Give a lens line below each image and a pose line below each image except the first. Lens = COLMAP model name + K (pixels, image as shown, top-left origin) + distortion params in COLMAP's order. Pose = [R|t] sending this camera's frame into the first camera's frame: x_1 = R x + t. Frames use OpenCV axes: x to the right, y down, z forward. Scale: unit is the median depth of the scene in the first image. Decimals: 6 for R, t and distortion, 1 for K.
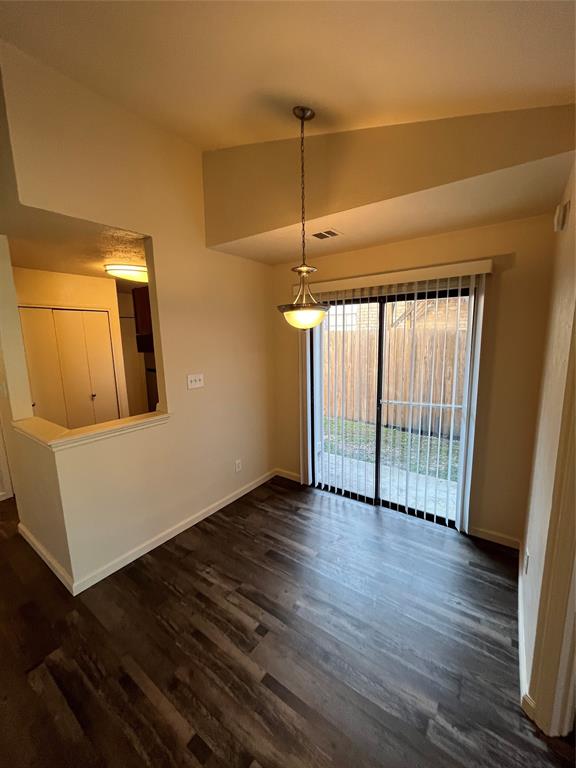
lens RADIAL K [[310.4, 0, 288.0], [0, 310.4, 384.0], [0, 0, 1]] dist [-0.000612, 0.000031]
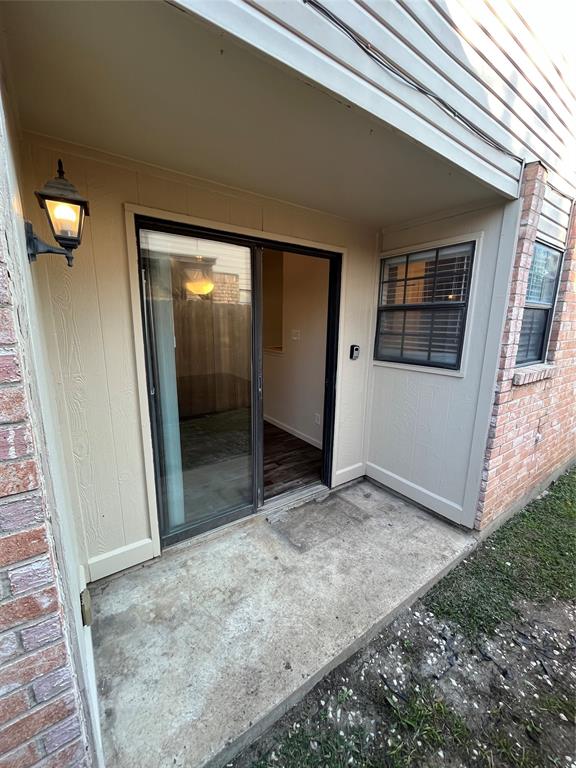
lens RADIAL K [[310.4, 0, 288.0], [0, 310.4, 384.0], [0, 0, 1]] dist [-0.000612, 0.000031]
pose [[-0.329494, 0.209361, -0.920653, 1.324671], [-0.152178, 0.950580, 0.270629, -0.239712], [0.931813, 0.229274, -0.281350, 1.708599]]
